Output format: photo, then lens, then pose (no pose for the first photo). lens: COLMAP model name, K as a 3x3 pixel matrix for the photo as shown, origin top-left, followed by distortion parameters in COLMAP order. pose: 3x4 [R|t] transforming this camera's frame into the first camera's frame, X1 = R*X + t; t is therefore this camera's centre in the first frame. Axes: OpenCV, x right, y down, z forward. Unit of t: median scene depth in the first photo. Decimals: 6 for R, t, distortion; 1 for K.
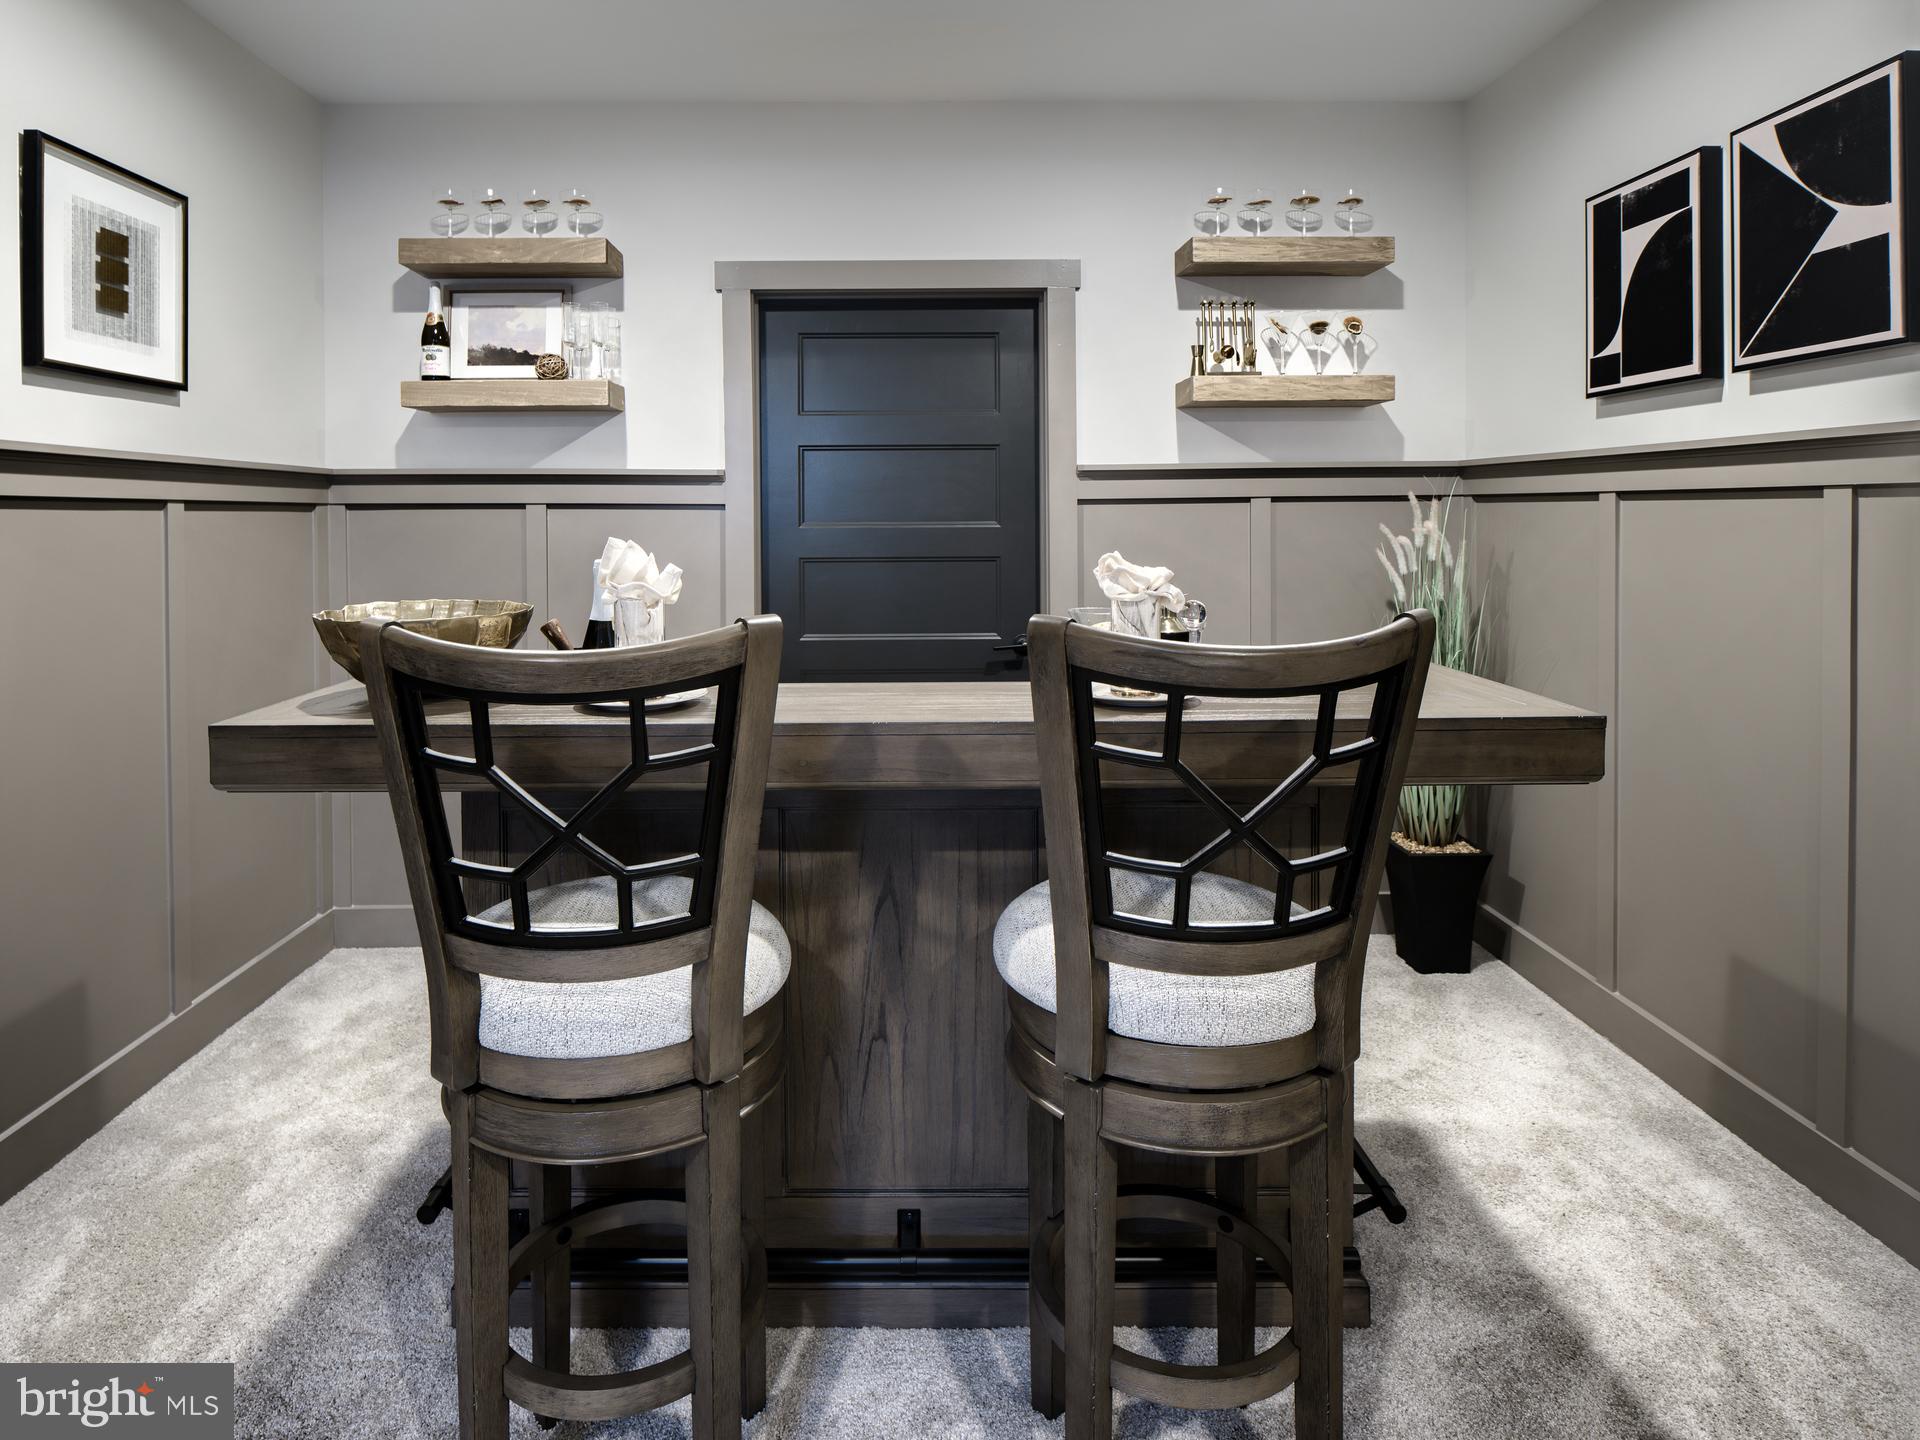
lens RADIAL K [[1095.9, 0, 915.9], [0, 1095.9, 519.2], [0, 0, 1]] dist [-0.020952, -0.000373]
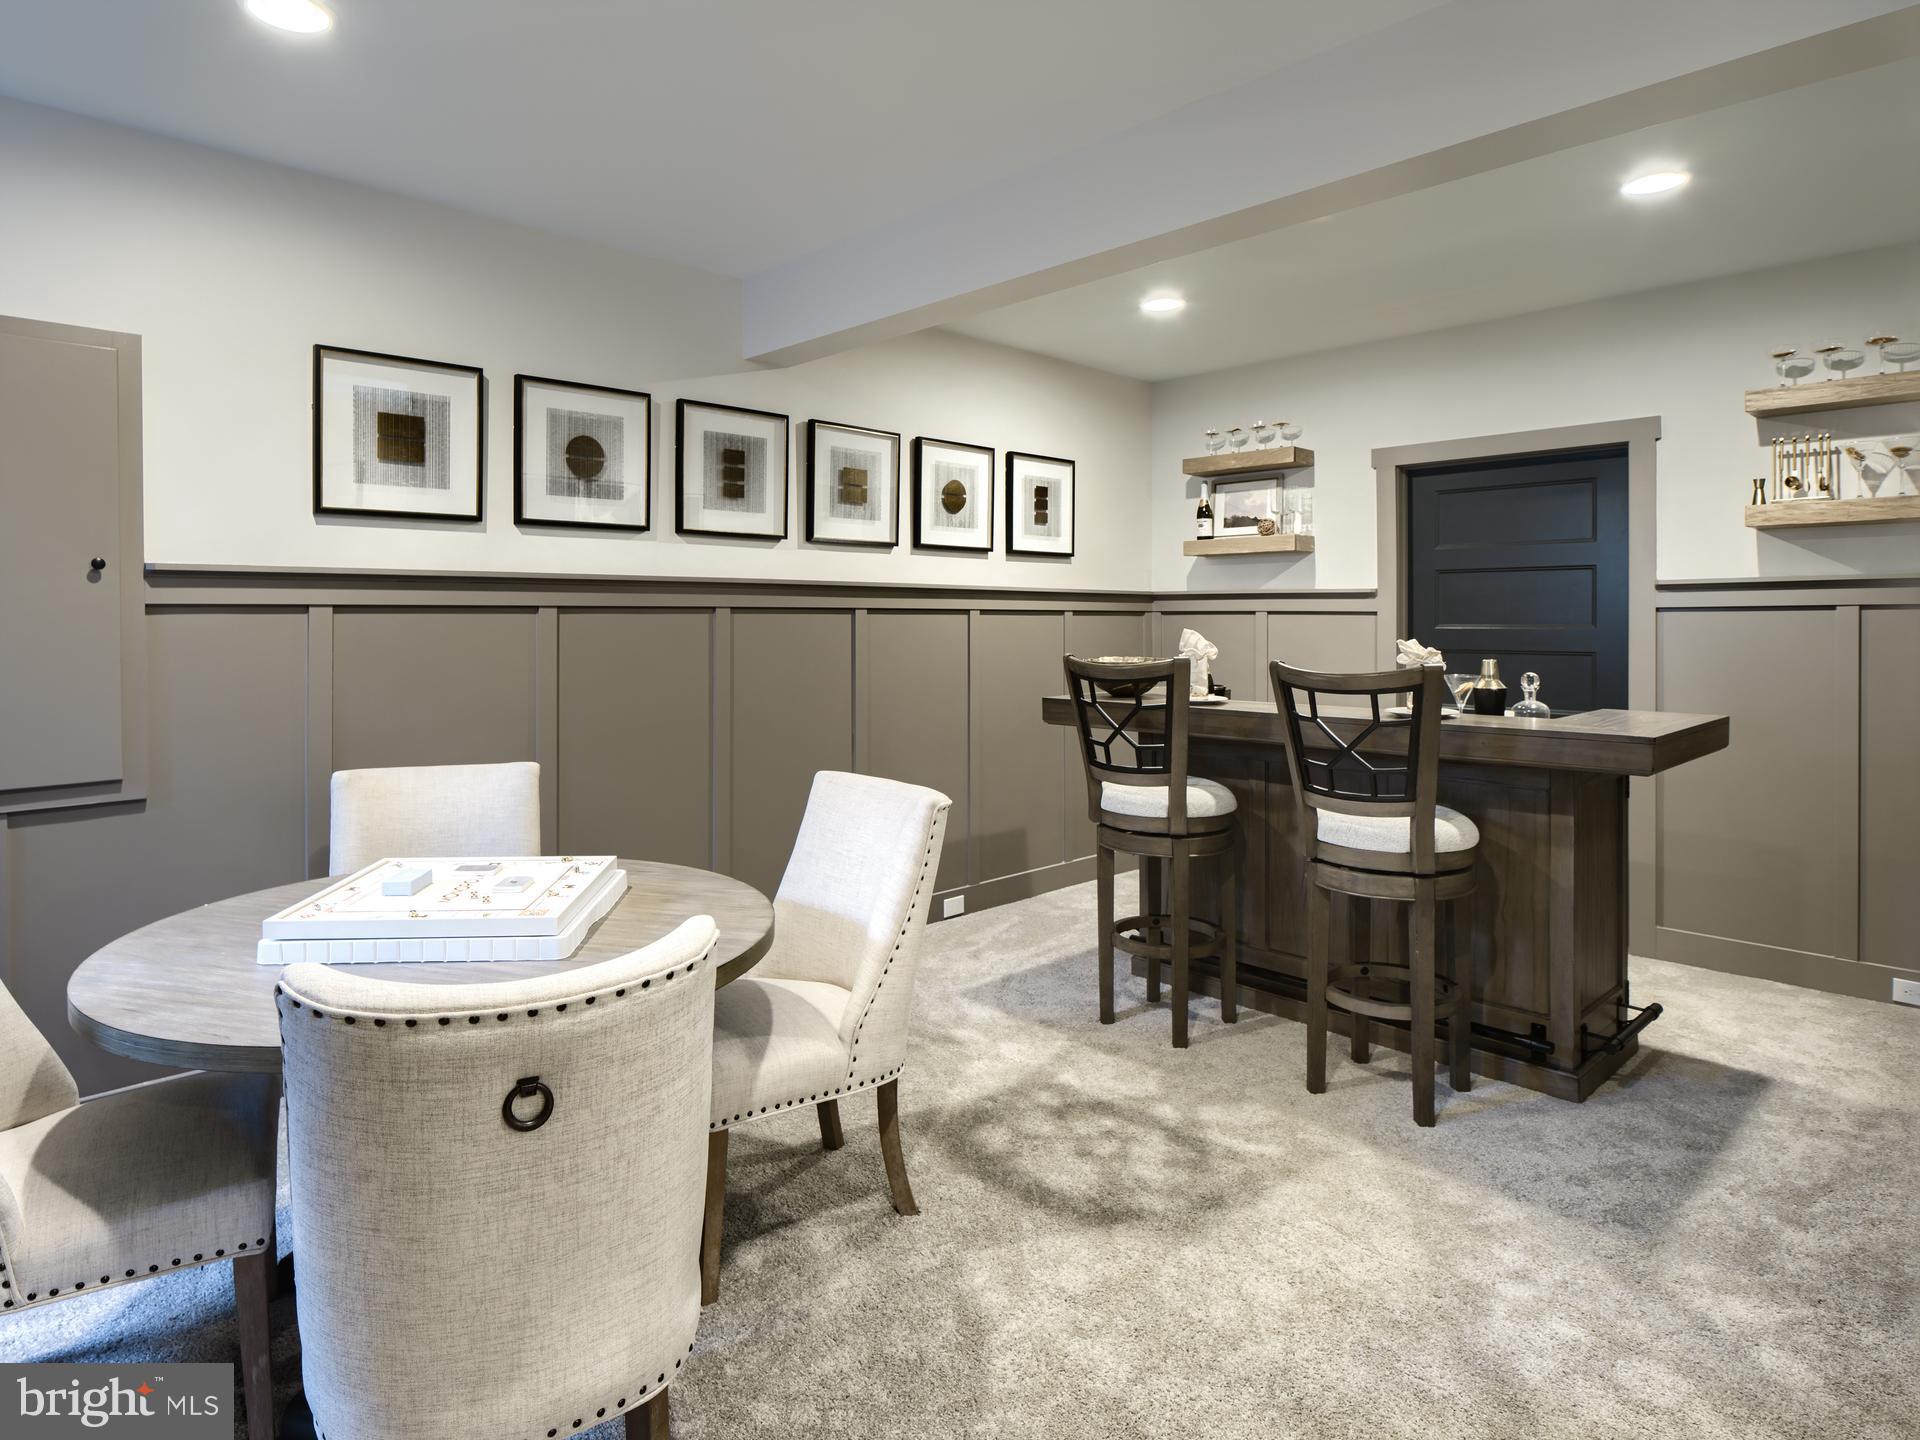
lens RADIAL K [[1101.2, 0, 913.8], [0, 1101.2, 620.8], [0, 0, 1]] dist [-0.011271, 0.002060]
pose [[0.677031, 0.005801, -0.735932, 0.511834], [-0.004901, 0.999982, 0.003374, -0.003228], [0.735938, 0.001322, 0.677047, -0.489430]]
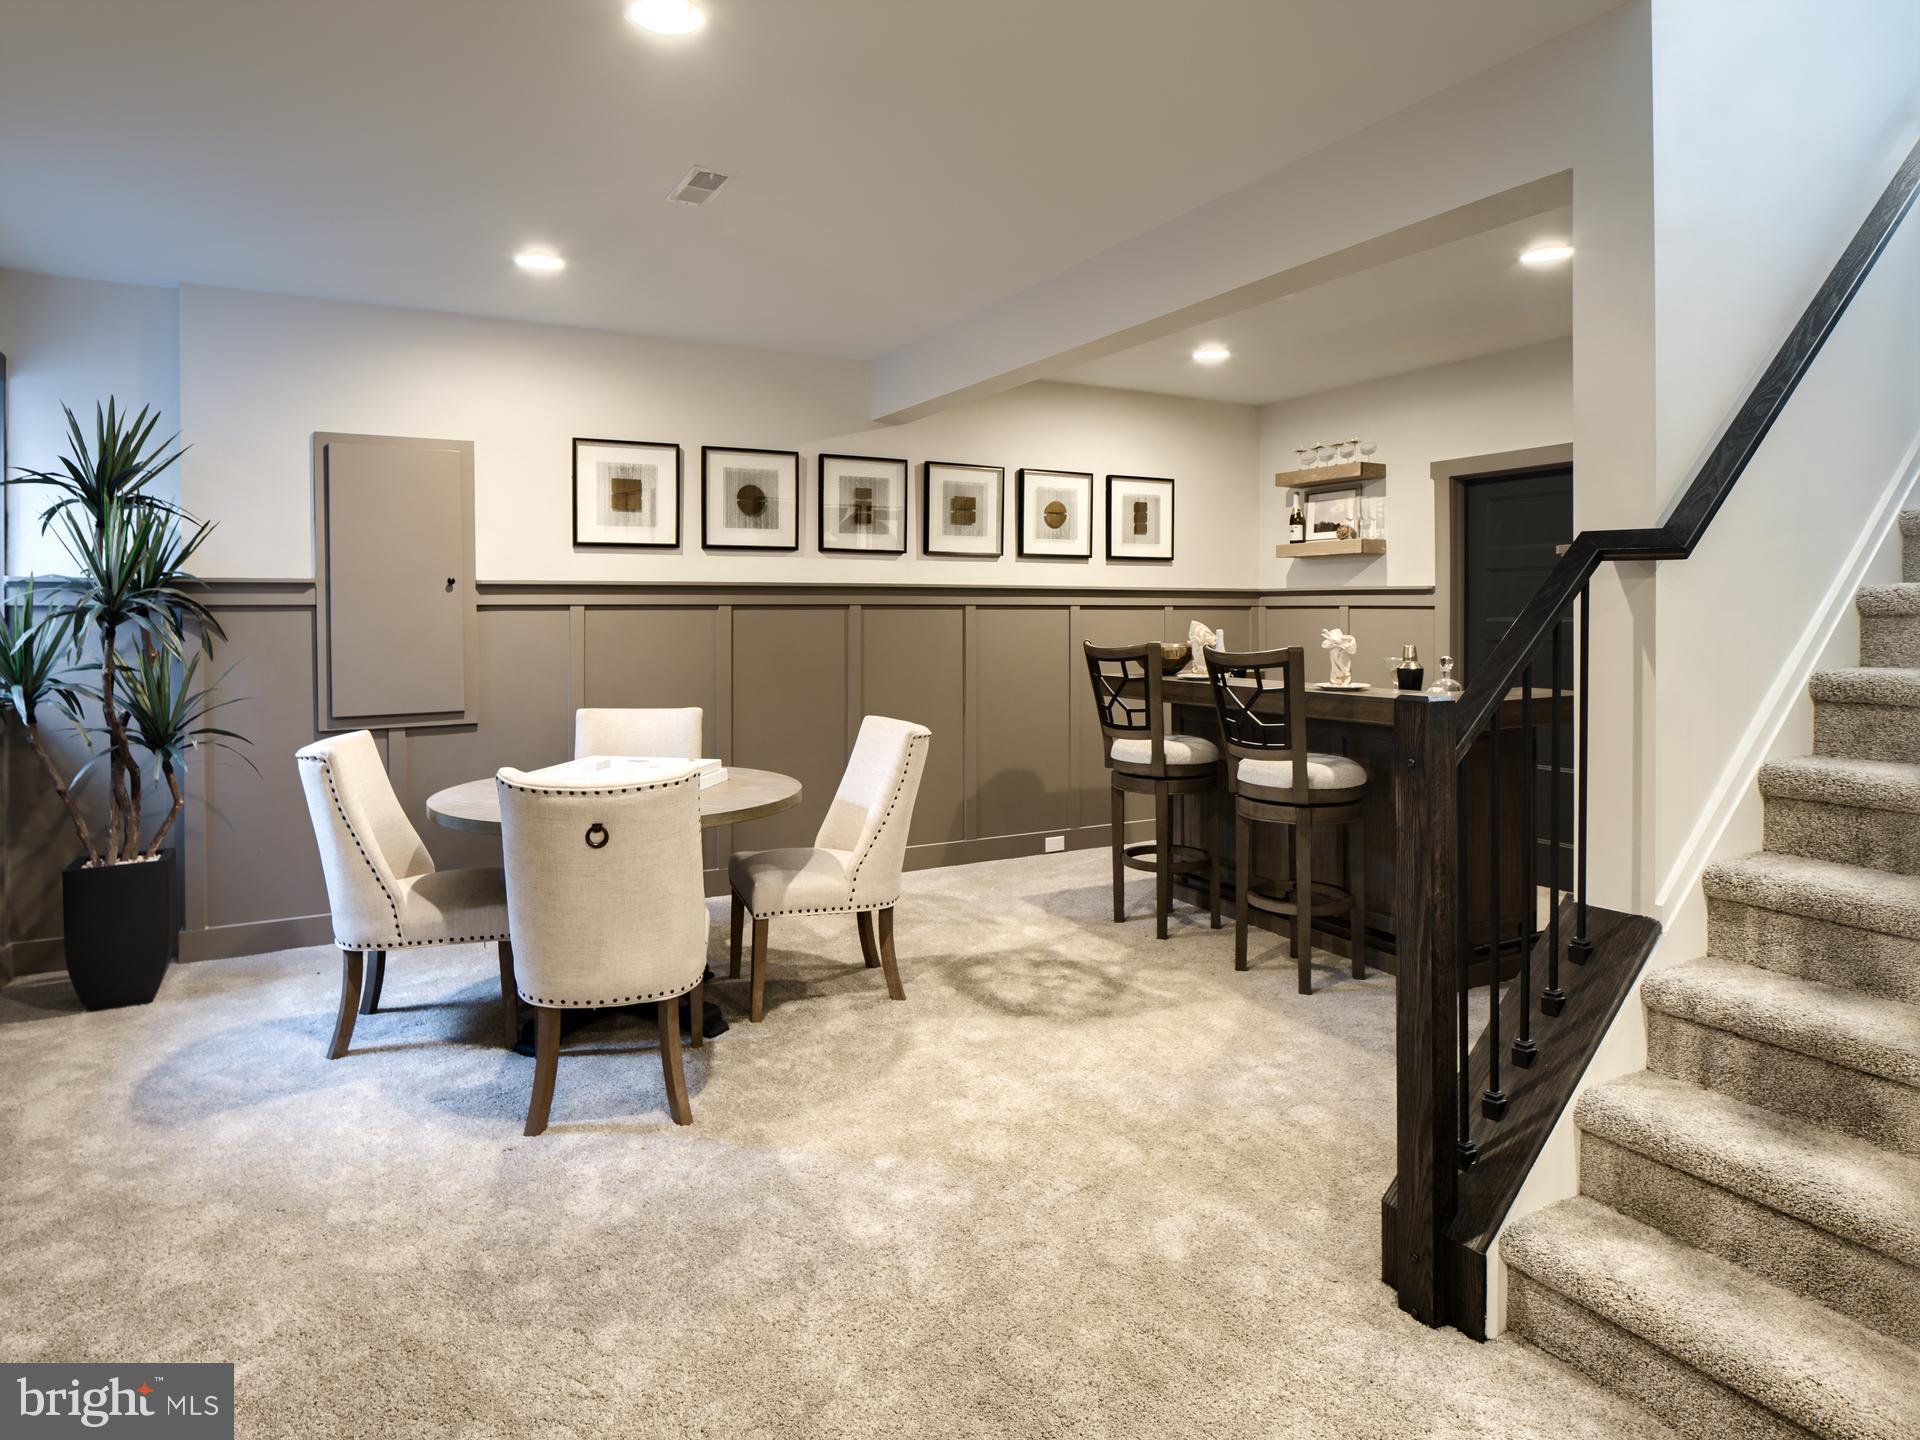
lens RADIAL K [[1101.2, 0, 913.8], [0, 1101.2, 620.8], [0, 0, 1]] dist [-0.011271, 0.002060]
pose [[0.456783, 0.010751, -0.889513, 0.986752], [-0.002974, 0.999940, 0.010558, -0.006756], [0.889573, -0.002177, 0.456788, -0.497268]]
